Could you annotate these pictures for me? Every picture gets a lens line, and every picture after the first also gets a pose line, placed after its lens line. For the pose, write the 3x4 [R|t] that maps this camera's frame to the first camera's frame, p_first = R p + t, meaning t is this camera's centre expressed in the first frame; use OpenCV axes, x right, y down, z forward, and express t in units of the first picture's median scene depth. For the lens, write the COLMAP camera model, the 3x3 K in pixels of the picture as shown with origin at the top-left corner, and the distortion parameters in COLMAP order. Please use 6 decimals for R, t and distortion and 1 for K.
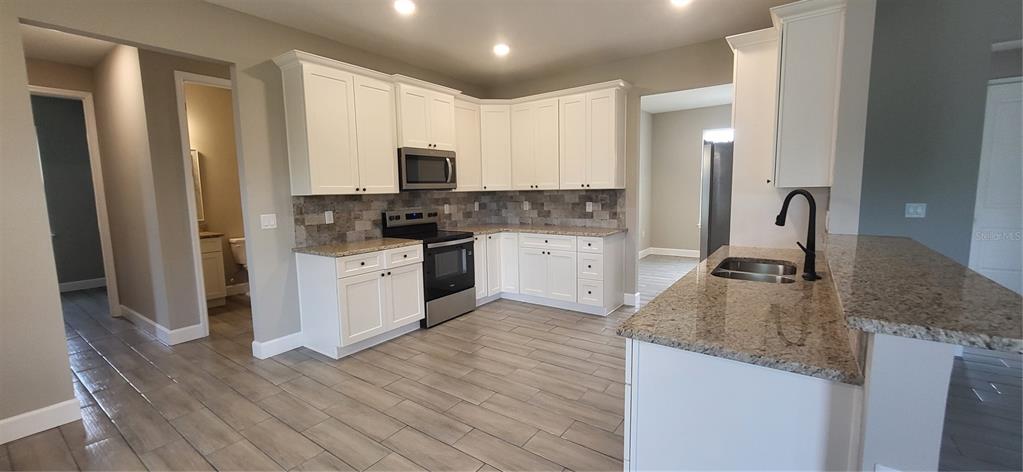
lens RADIAL K [[404.7, 0, 510.6], [0, 404.7, 233.7], [0, 0, 1]] dist [0.000270, -0.000105]
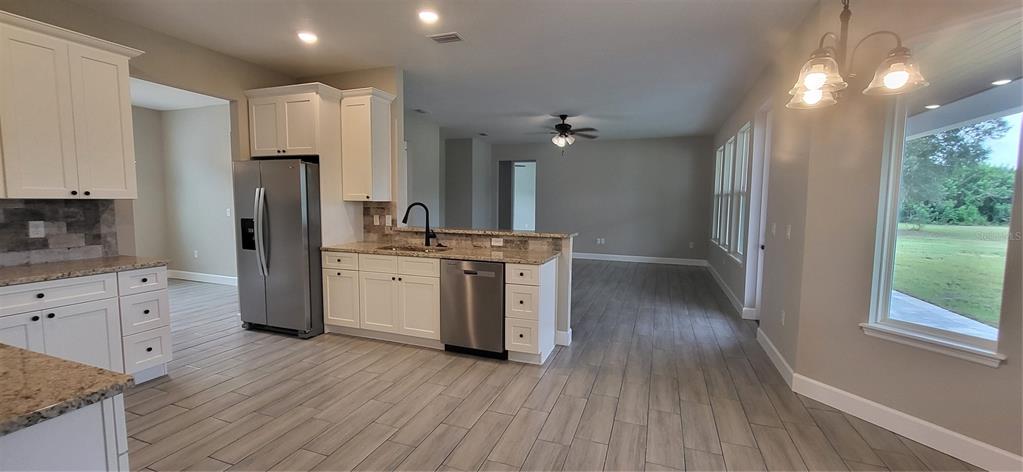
lens RADIAL K [[404.7, 0, 508.9], [0, 404.7, 237.7], [0, 0, 1]] dist [0.000270, -0.000105]
pose [[-0.267299, -0.069450, 0.961108, -0.564897], [0.100417, 0.989961, 0.099462, -0.045691], [-0.958367, 0.123097, -0.257642, 0.522226]]
